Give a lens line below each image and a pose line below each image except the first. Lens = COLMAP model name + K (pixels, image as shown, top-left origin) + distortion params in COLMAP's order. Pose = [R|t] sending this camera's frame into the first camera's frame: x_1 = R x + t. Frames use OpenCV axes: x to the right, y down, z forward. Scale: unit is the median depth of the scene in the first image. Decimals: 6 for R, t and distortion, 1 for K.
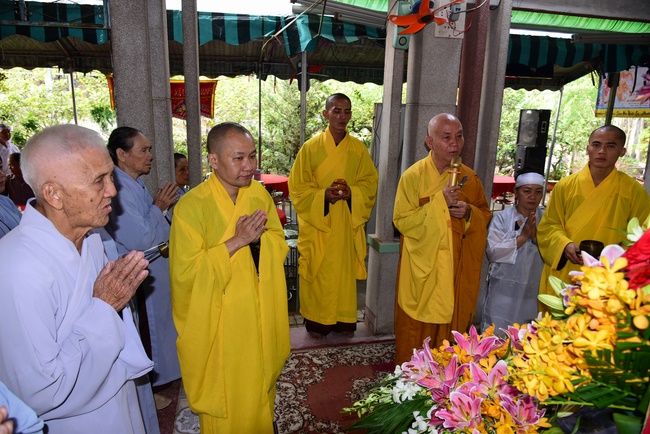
lens RADIAL K [[457.5, 0, 325.0], [0, 457.5, 217.0], [0, 0, 1]] dist [-0.005574, -0.002732]
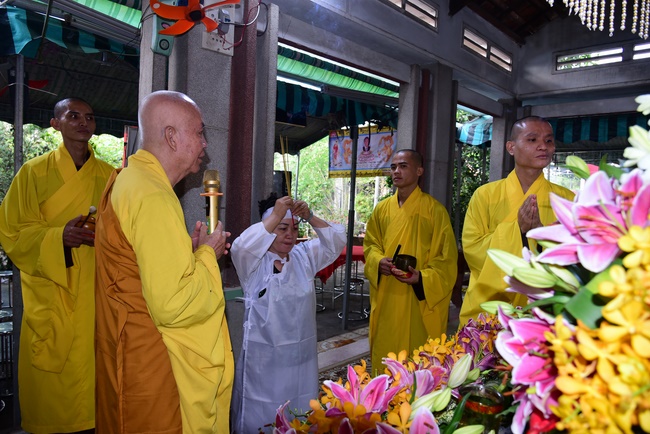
lens RADIAL K [[457.5, 0, 325.0], [0, 457.5, 217.0], [0, 0, 1]] dist [-0.005574, -0.002732]
pose [[0.853030, -0.021557, 0.521417, -0.014611], [0.102133, 0.986721, -0.126293, 0.042524], [-0.511770, 0.160986, 0.843904, 0.159511]]
